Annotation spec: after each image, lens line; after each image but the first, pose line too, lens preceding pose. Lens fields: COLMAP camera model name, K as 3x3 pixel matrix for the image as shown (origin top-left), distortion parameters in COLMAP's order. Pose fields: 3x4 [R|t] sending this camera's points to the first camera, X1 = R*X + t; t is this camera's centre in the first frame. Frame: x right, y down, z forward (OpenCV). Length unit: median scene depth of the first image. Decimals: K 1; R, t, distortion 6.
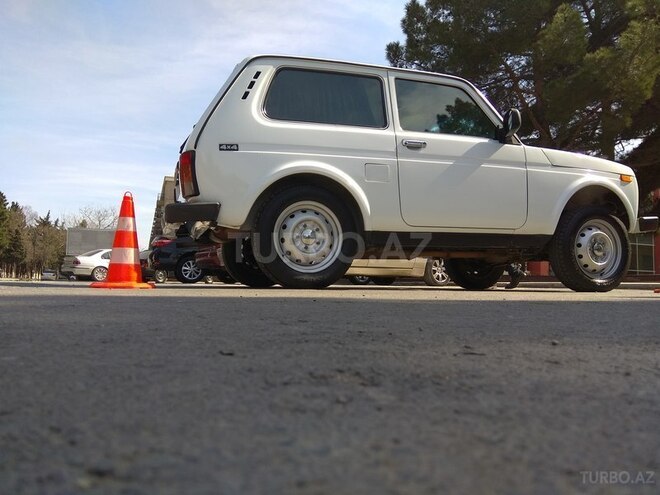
lens RADIAL K [[497.0, 0, 333.6], [0, 497.0, 268.9], [0, 0, 1]] dist [0.104372, -0.148157]
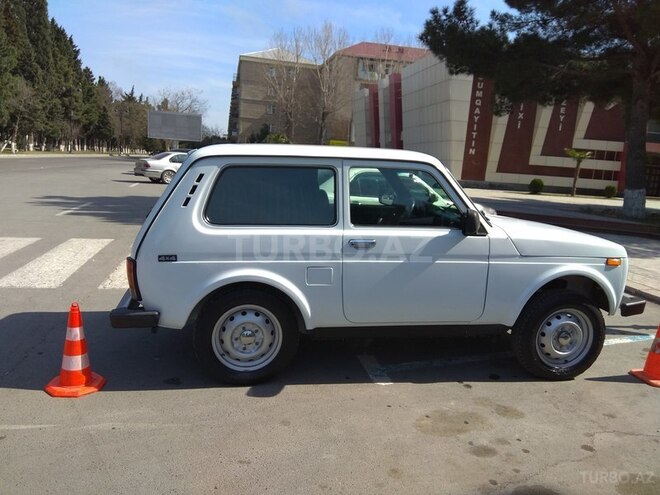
lens RADIAL K [[497.0, 0, 333.6], [0, 497.0, 268.9], [0, 0, 1]] dist [0.104372, -0.148157]
pose [[0.987305, 0.076765, -0.139055, 0.237752], [-0.043243, 0.972294, 0.229725, -0.410525], [0.152837, -0.220795, 0.963271, 0.043131]]
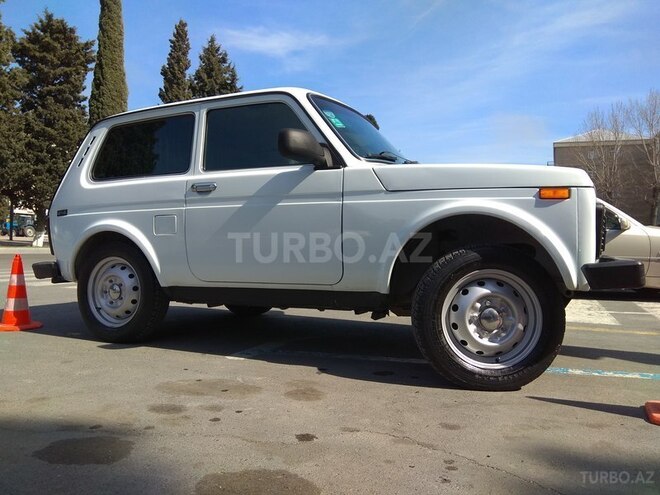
lens RADIAL K [[497.0, 0, 333.6], [0, 497.0, 268.9], [0, 0, 1]] dist [0.104372, -0.148157]
pose [[0.730968, 0.033067, -0.681610, 0.901691], [0.011937, 0.998053, 0.061220, -0.153842], [0.682307, -0.052887, 0.729150, 0.495382]]
